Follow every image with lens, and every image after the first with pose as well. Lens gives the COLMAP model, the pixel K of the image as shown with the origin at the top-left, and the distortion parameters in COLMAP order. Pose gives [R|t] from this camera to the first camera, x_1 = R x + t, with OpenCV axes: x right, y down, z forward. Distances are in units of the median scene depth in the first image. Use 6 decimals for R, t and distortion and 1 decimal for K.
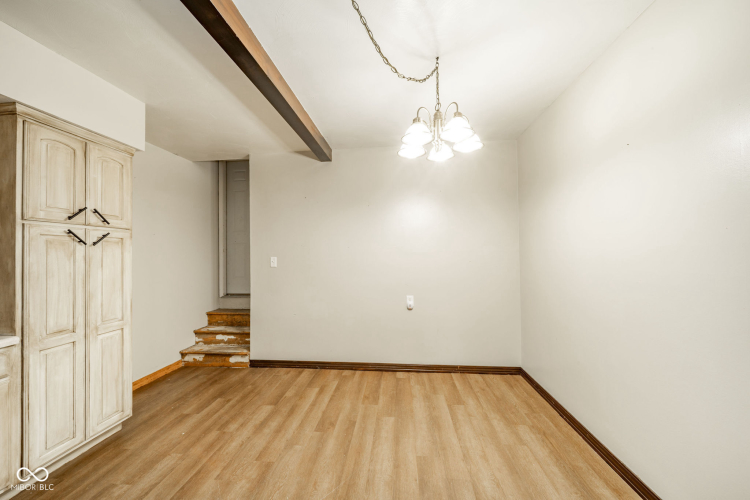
lens RADIAL K [[263.4, 0, 373.9], [0, 263.4, 247.4], [0, 0, 1]] dist [-0.000300, -0.000166]
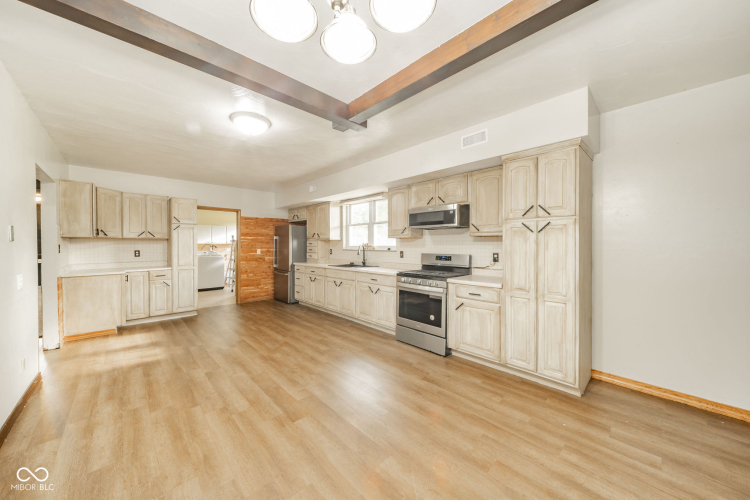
lens RADIAL K [[263.4, 0, 373.9], [0, 263.4, 247.4], [0, 0, 1]] dist [-0.000300, -0.000166]
pose [[-0.649939, 0.014971, -0.759839, 0.494462], [0.022325, 0.999751, 0.000602, 0.048801], [0.759658, -0.016572, -0.650111, 1.221325]]
